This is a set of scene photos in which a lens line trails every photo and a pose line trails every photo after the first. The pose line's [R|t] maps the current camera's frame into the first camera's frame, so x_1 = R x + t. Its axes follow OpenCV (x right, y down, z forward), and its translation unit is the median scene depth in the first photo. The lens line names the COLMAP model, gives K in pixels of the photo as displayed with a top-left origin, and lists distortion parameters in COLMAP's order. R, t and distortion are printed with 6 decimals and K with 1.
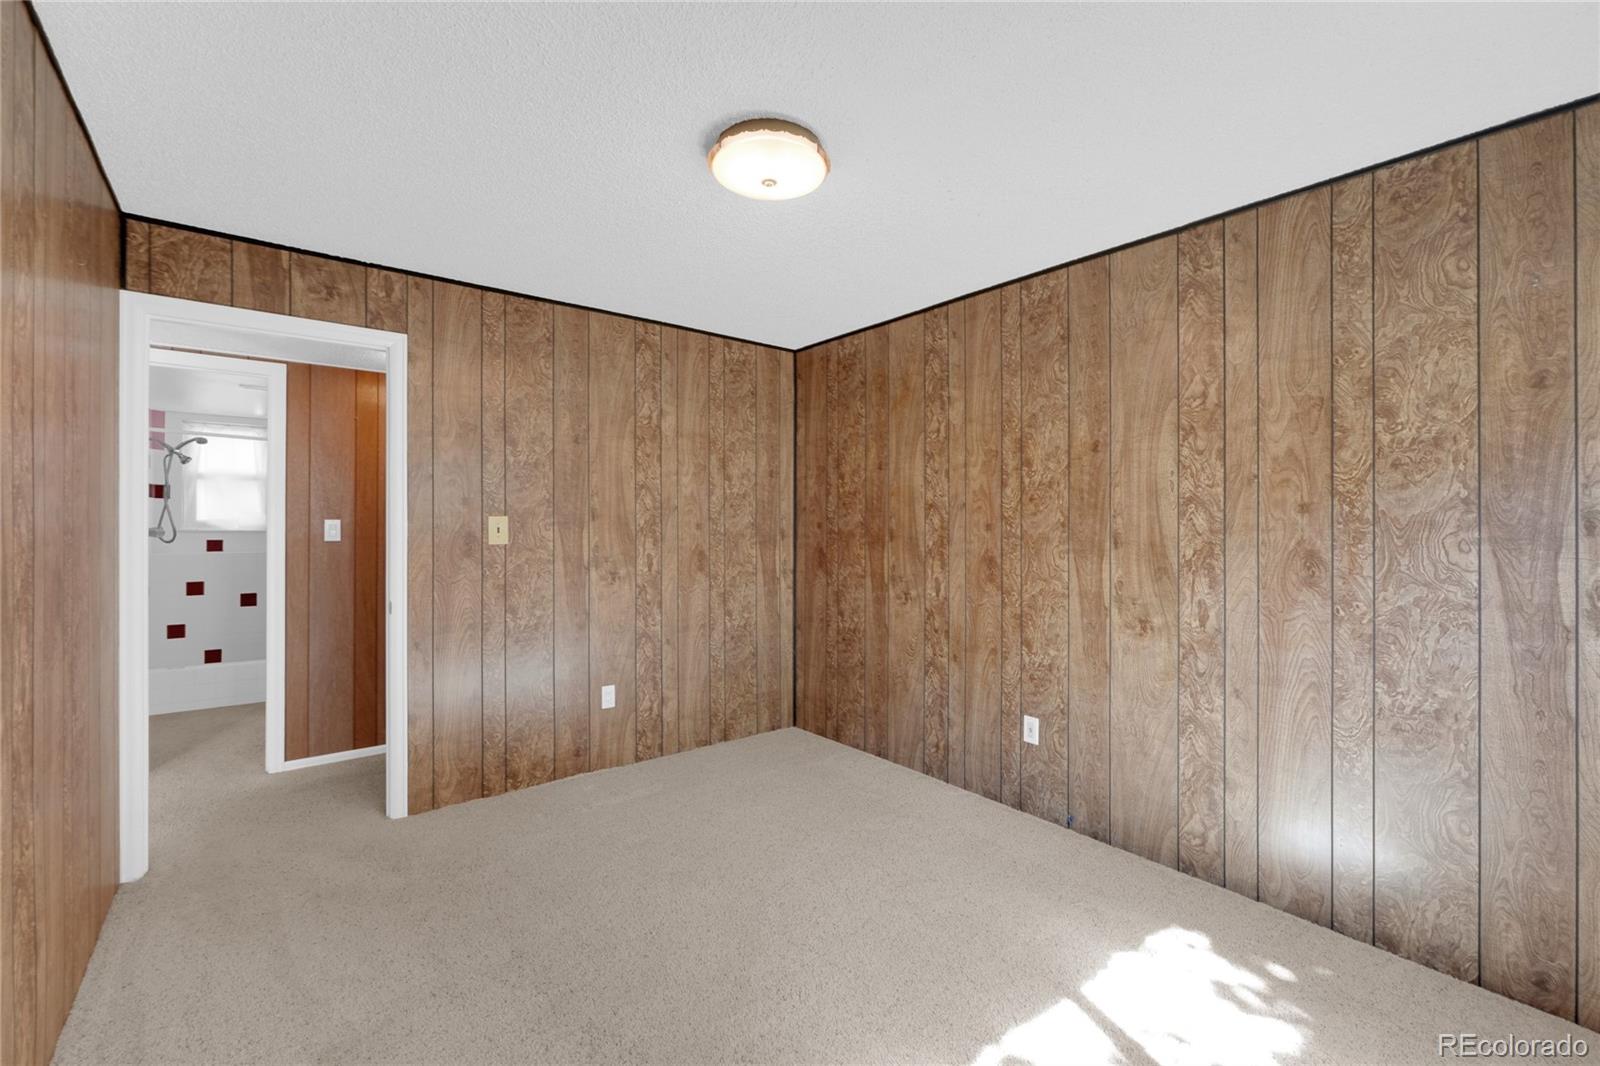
lens RADIAL K [[685.8, 0, 797.2], [0, 685.8, 535.6], [0, 0, 1]] dist [0.001707, -0.000229]
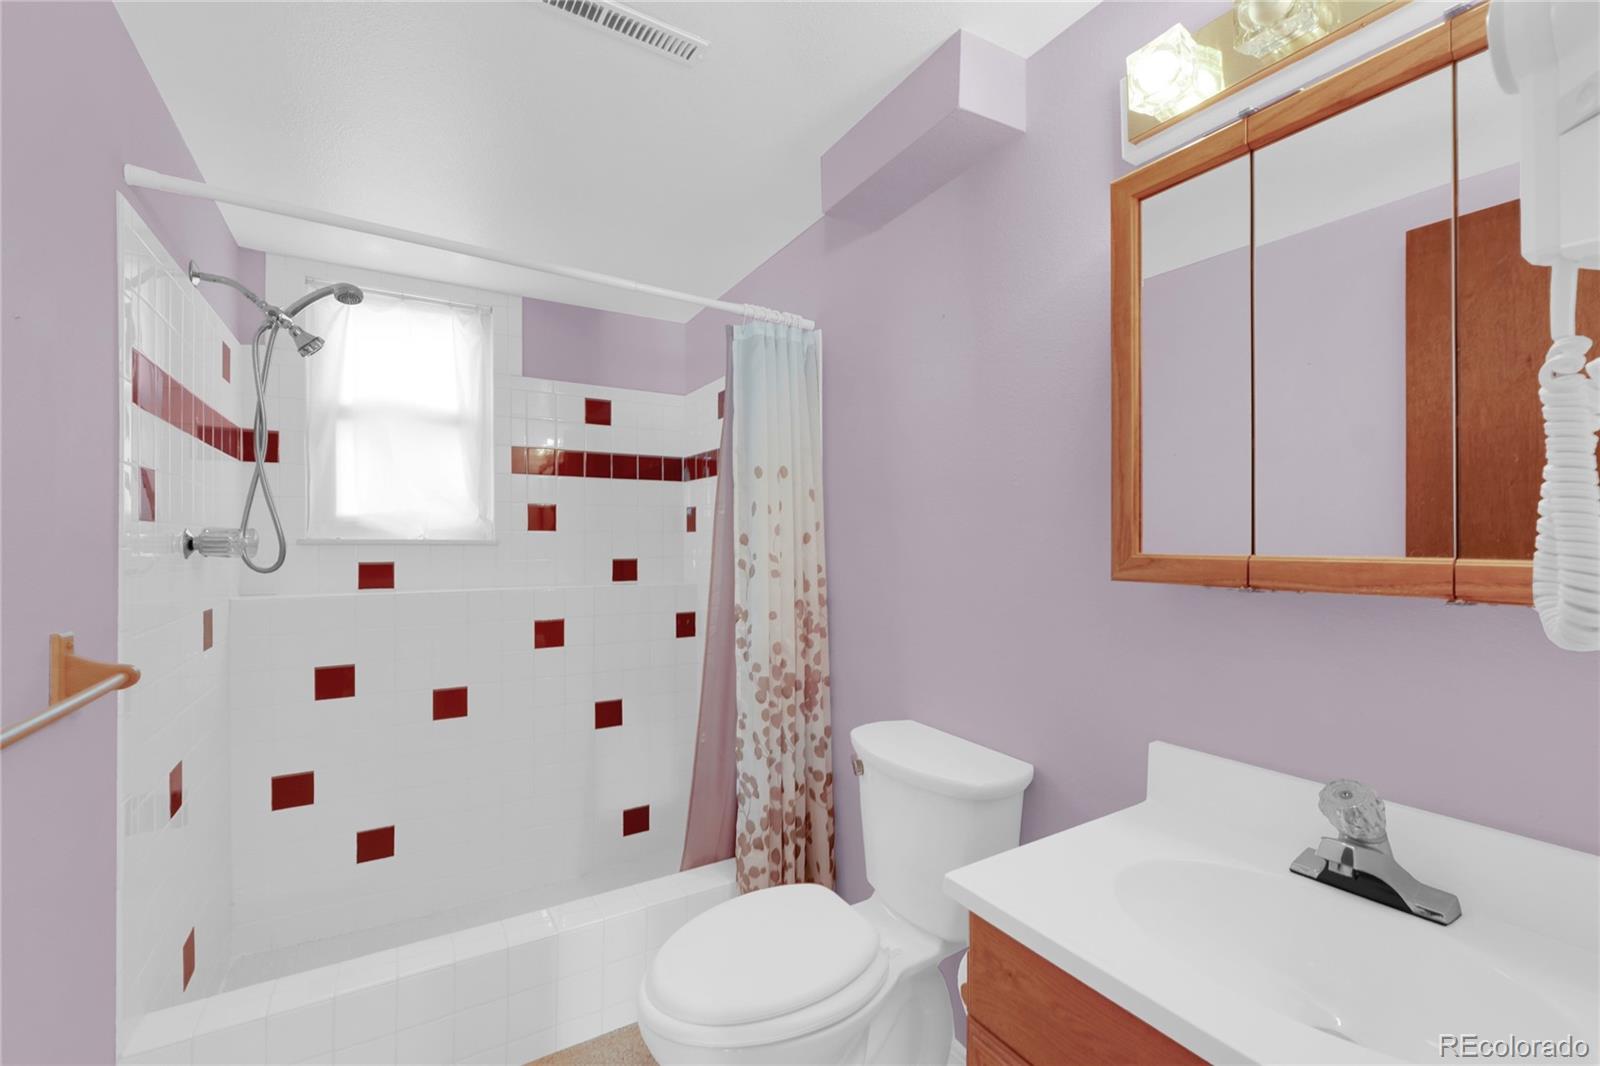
lens RADIAL K [[685.8, 0, 802.3], [0, 685.8, 540.2], [0, 0, 1]] dist [0.001707, -0.000229]
pose [[0.992825, -0.006637, -0.119390, -0.551248], [0.006637, 0.999978, -0.000400, -0.005298], [0.119390, -0.000395, 0.992847, 0.627559]]
